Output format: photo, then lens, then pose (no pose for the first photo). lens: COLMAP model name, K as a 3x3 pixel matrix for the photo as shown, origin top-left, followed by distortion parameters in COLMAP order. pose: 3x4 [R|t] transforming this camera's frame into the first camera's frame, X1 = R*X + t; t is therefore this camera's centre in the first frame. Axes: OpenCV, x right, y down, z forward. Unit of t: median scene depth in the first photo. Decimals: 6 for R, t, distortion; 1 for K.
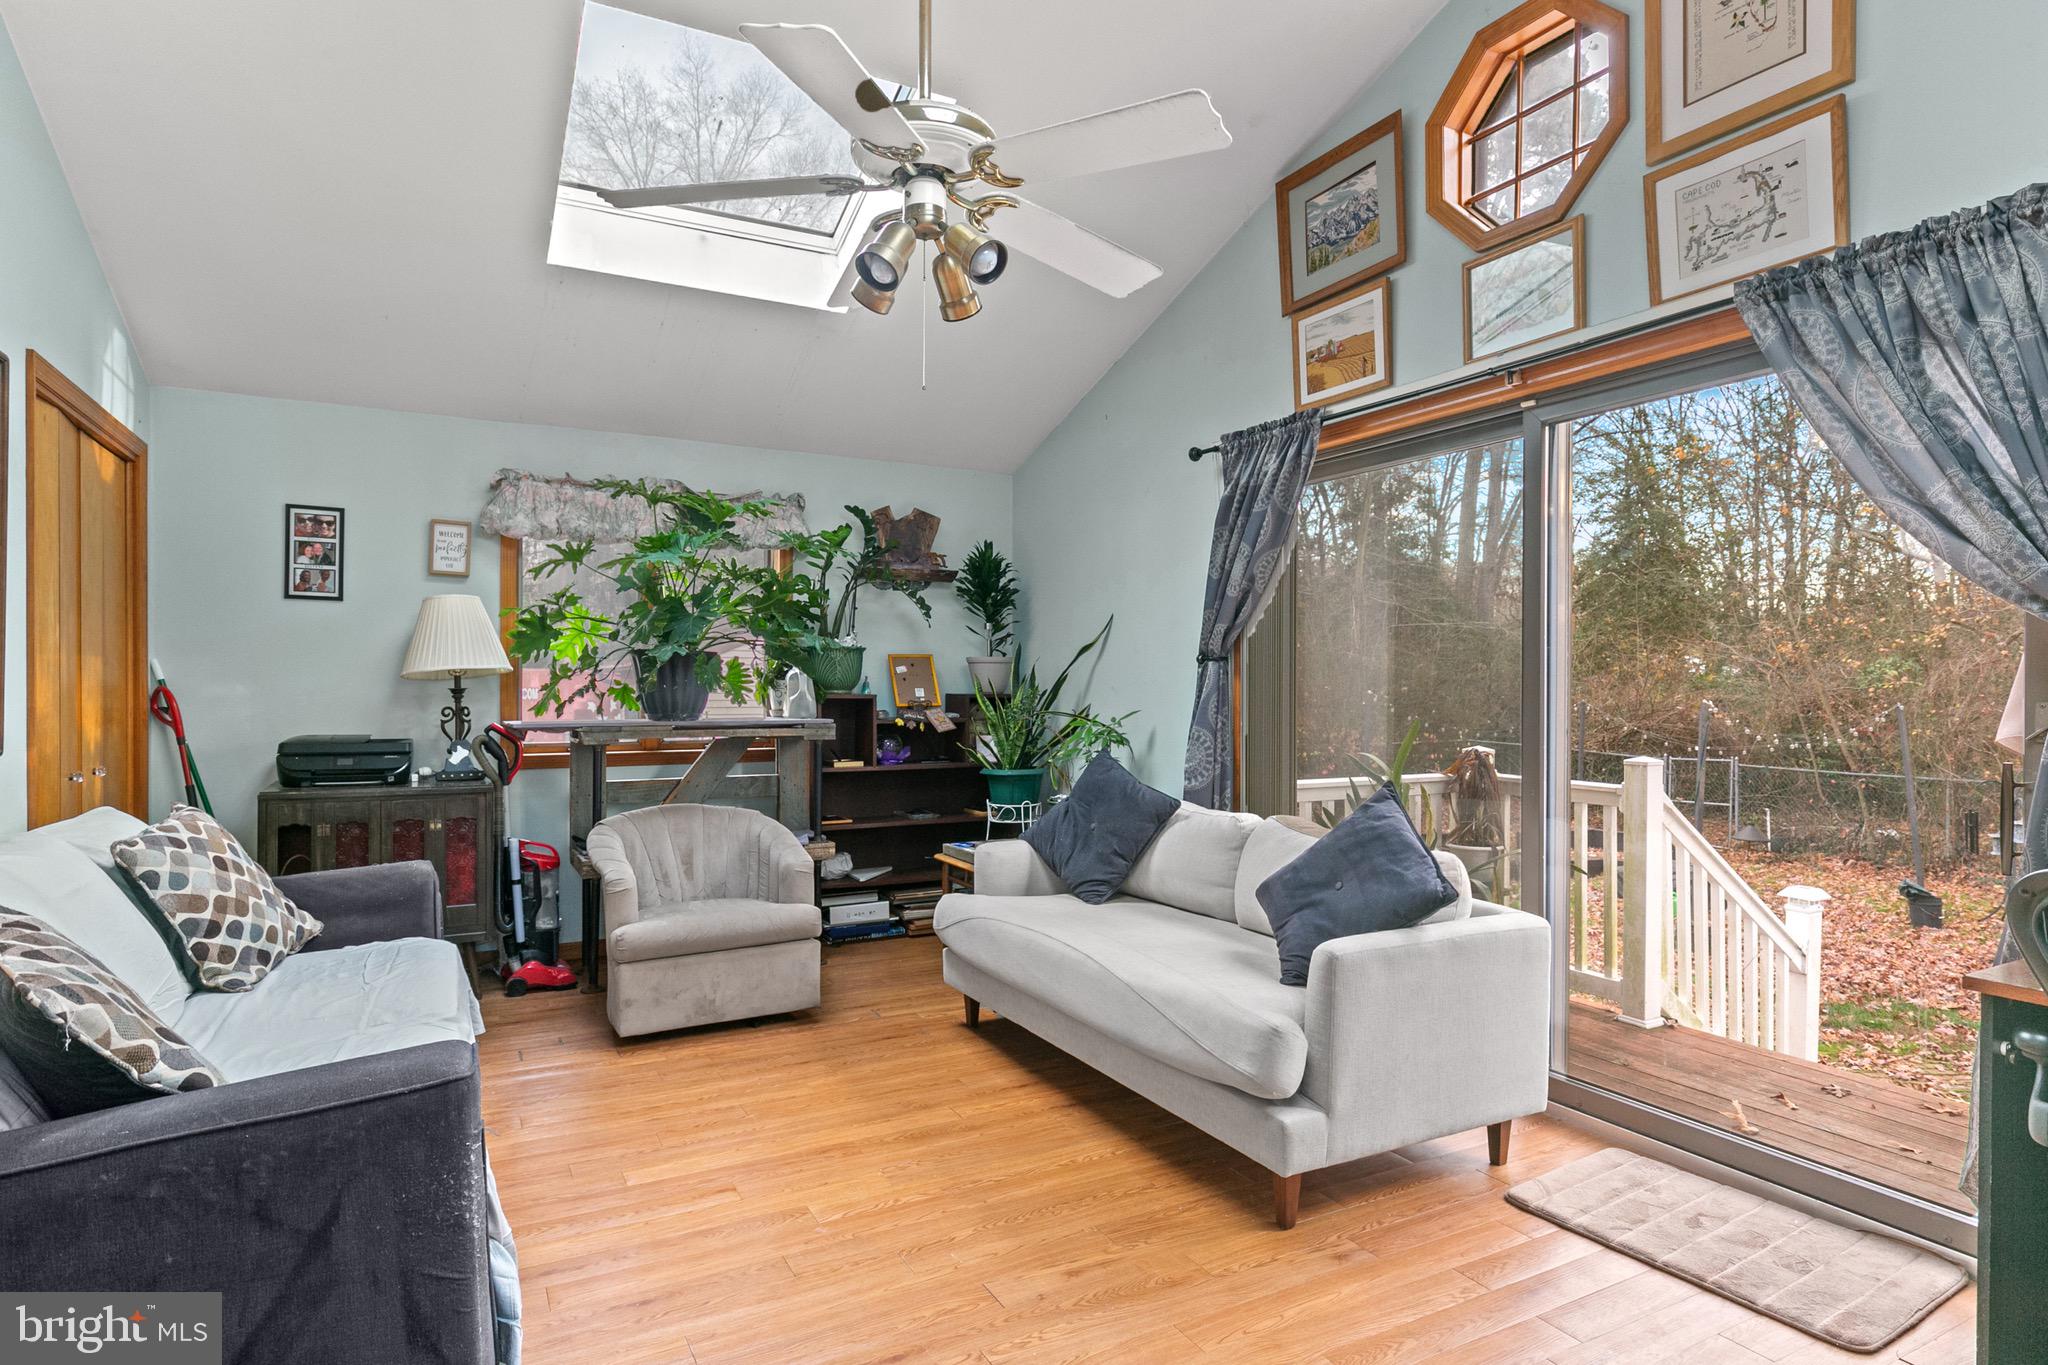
lens RADIAL K [[1126.7, 0, 1024.0], [0, 1126.7, 682.5], [0, 0, 1]] dist [0.007629, -0.001428]
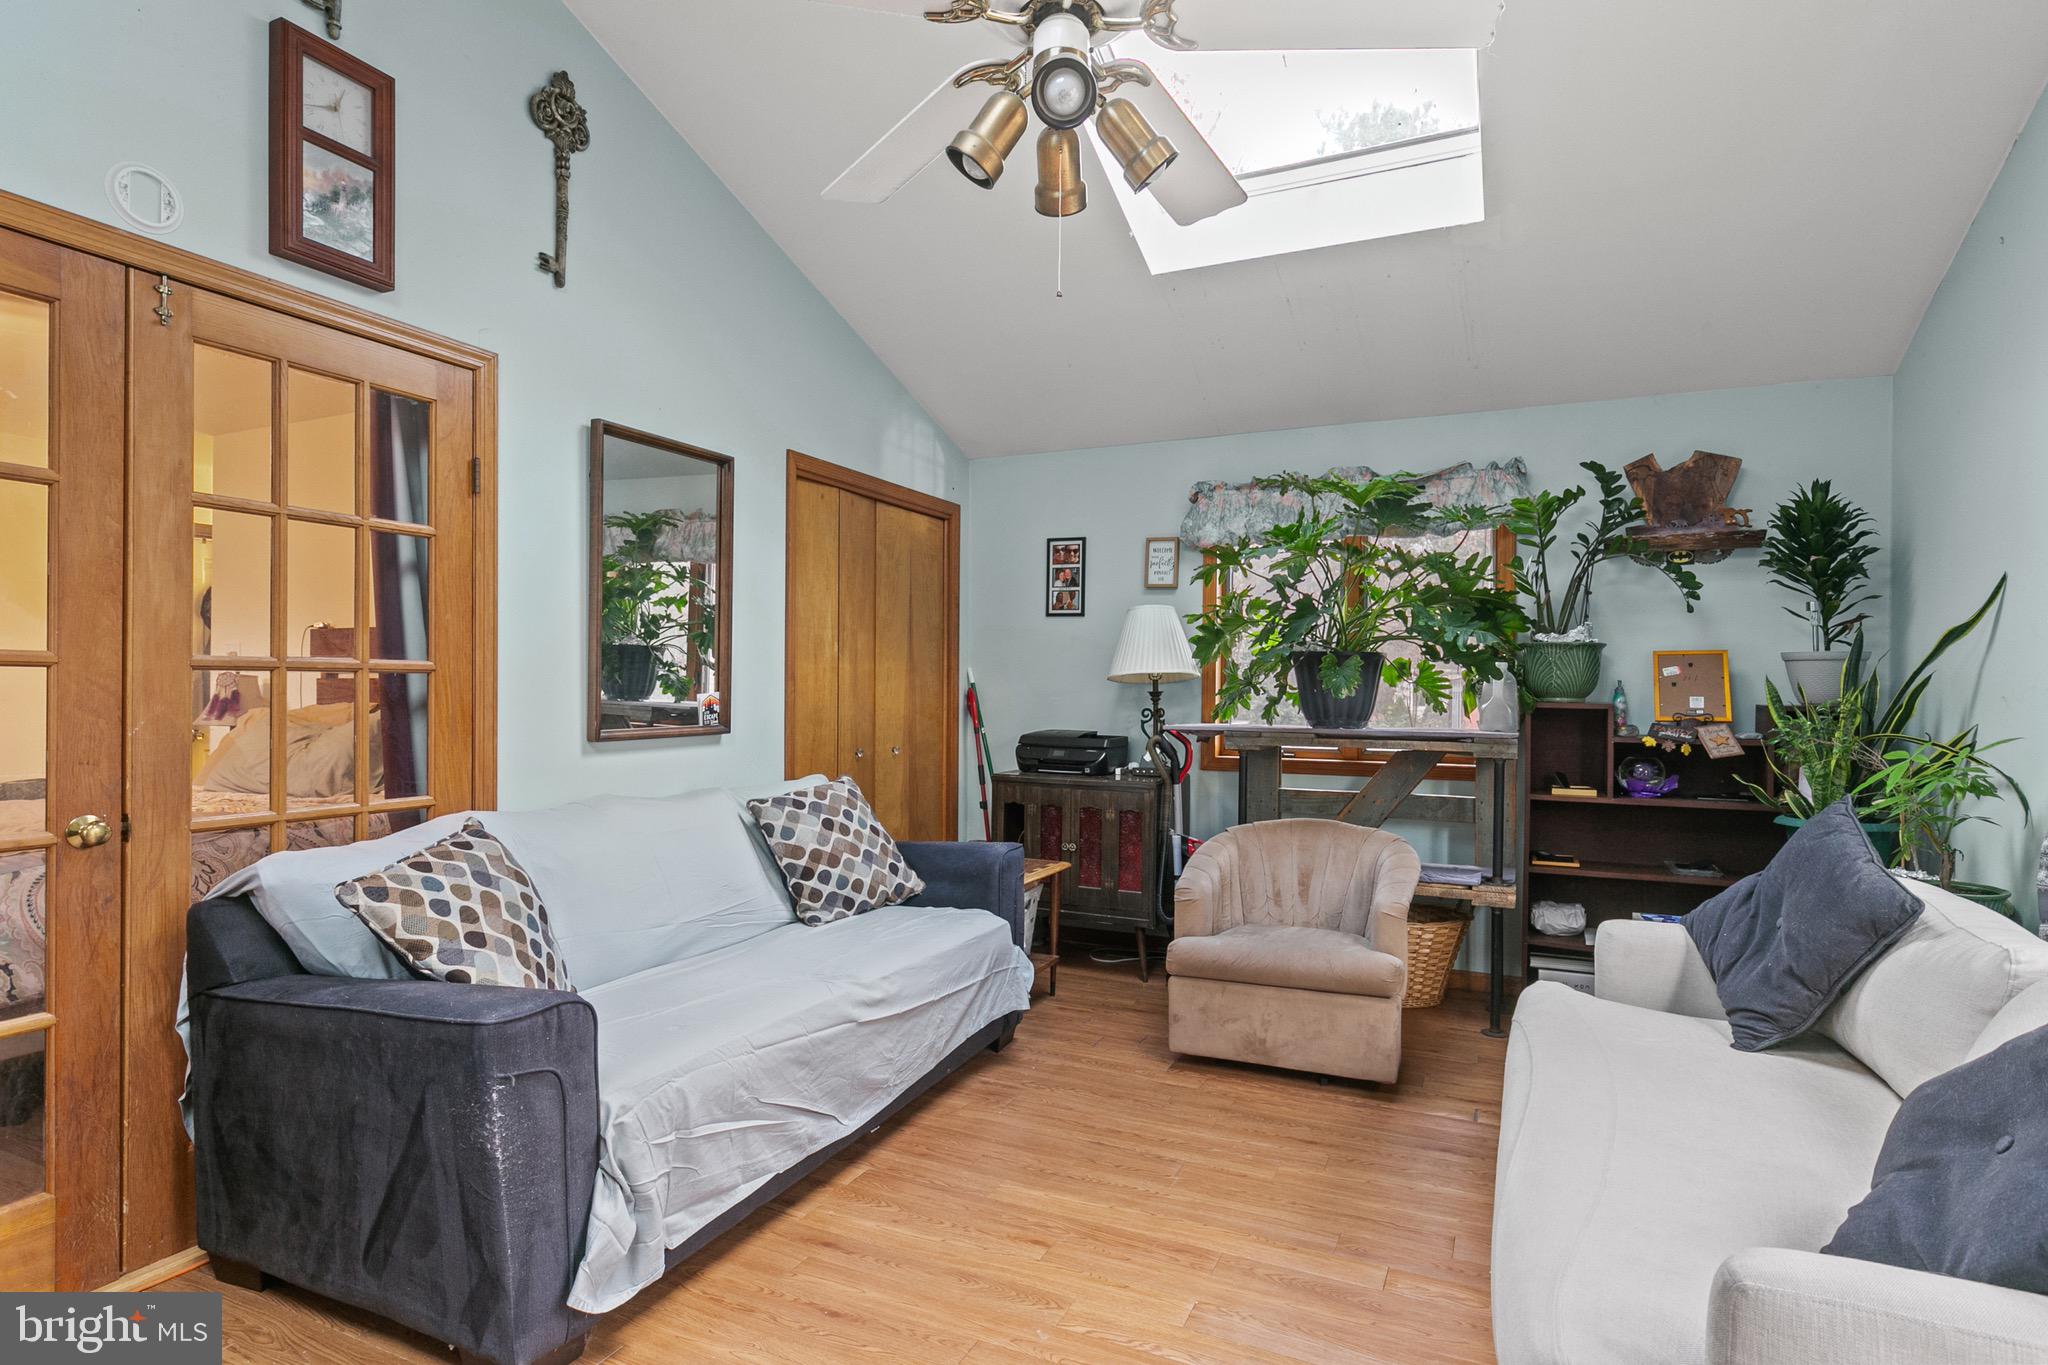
lens RADIAL K [[1072.3, 0, 1008.3], [0, 1072.3, 686.8], [0, 0, 1]] dist [0.002493, -0.000776]
pose [[0.593201, 0.002867, -0.805050, 0.259356], [-0.006045, 0.999981, -0.000893, 0.002602], [0.805032, 0.005397, 0.593207, 0.293281]]
